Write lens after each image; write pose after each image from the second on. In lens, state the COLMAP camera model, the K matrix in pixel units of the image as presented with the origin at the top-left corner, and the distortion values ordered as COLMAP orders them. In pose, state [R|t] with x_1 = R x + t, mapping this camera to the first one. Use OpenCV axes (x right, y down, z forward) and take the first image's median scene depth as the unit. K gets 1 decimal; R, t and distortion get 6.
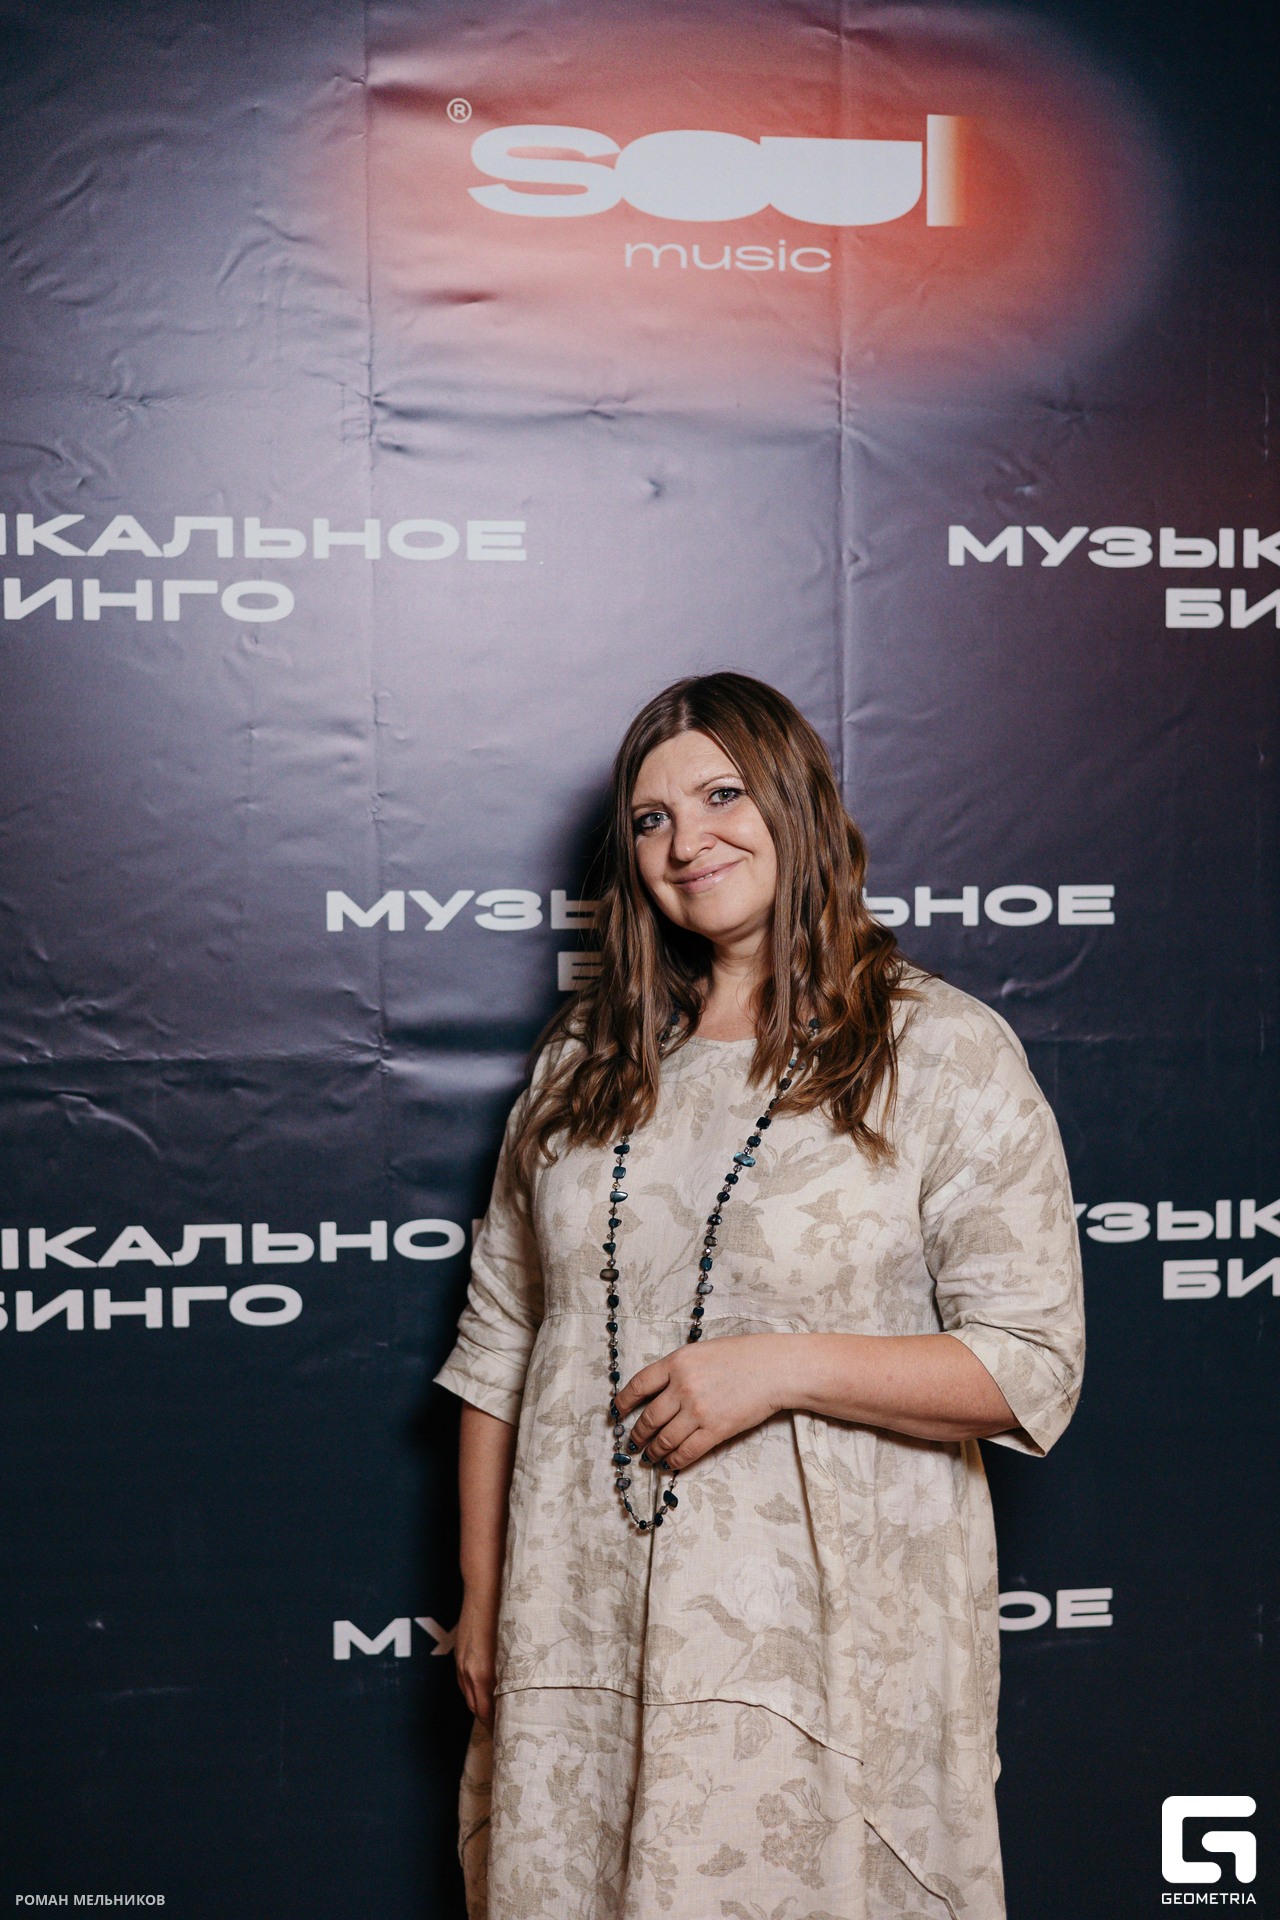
lens RADIAL K [[2714.6, 0, 635.9], [0, 2714.6, 958.8], [0, 0, 1]] dist [-0.004927, 0.062170]
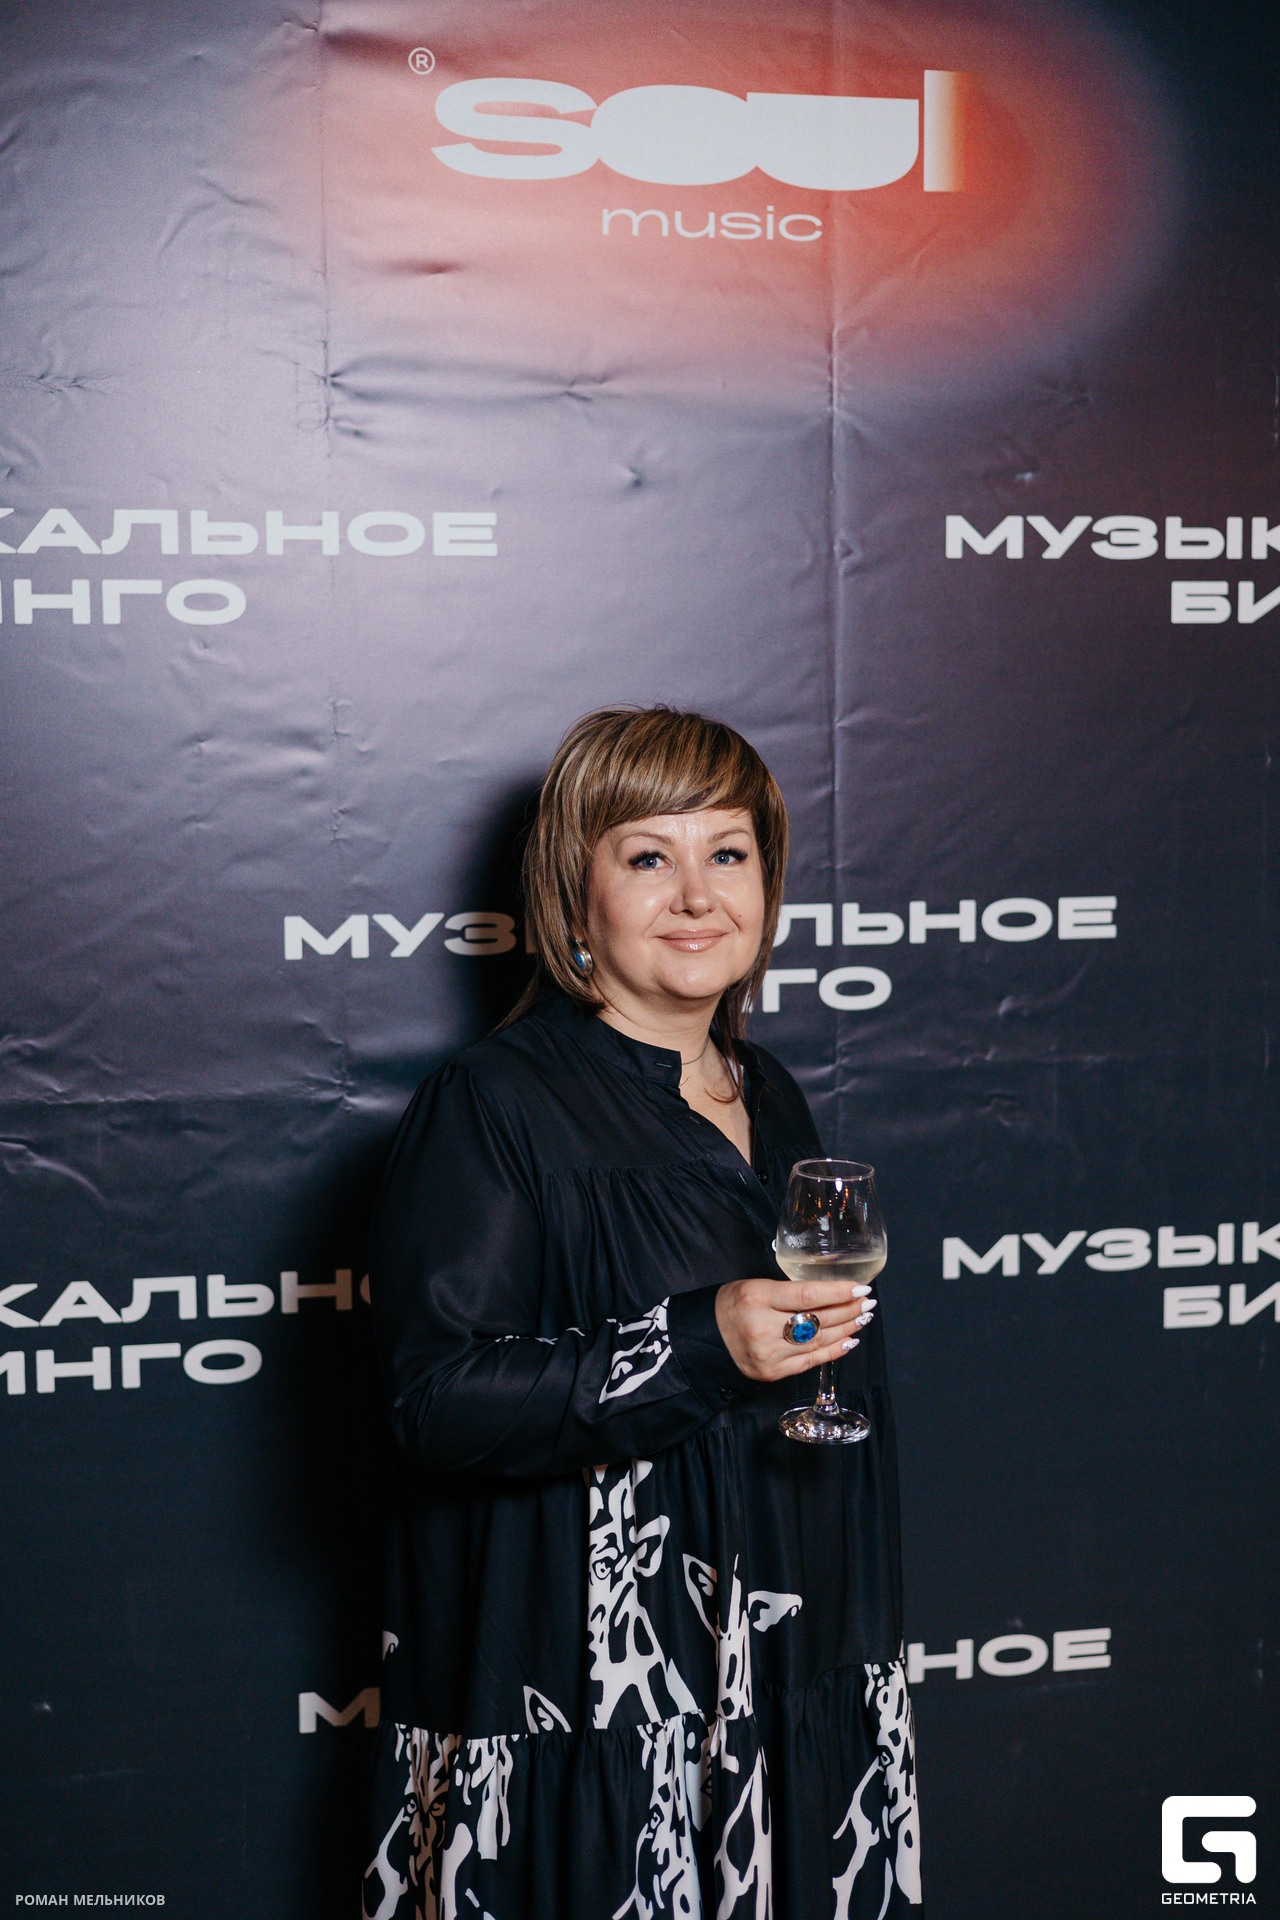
lens RADIAL K [[2716.5, 0, 642.4], [0, 2716.5, 952.0], [0, 0, 1]] dist [-0.003583, 0.054600]
pose [[0.997393, -0.009325, 0.071552, -0.058659], [0.005912, 0.998841, 0.047762, -0.056221], [-0.071915, -0.047214, 0.996293, 0.070786]]
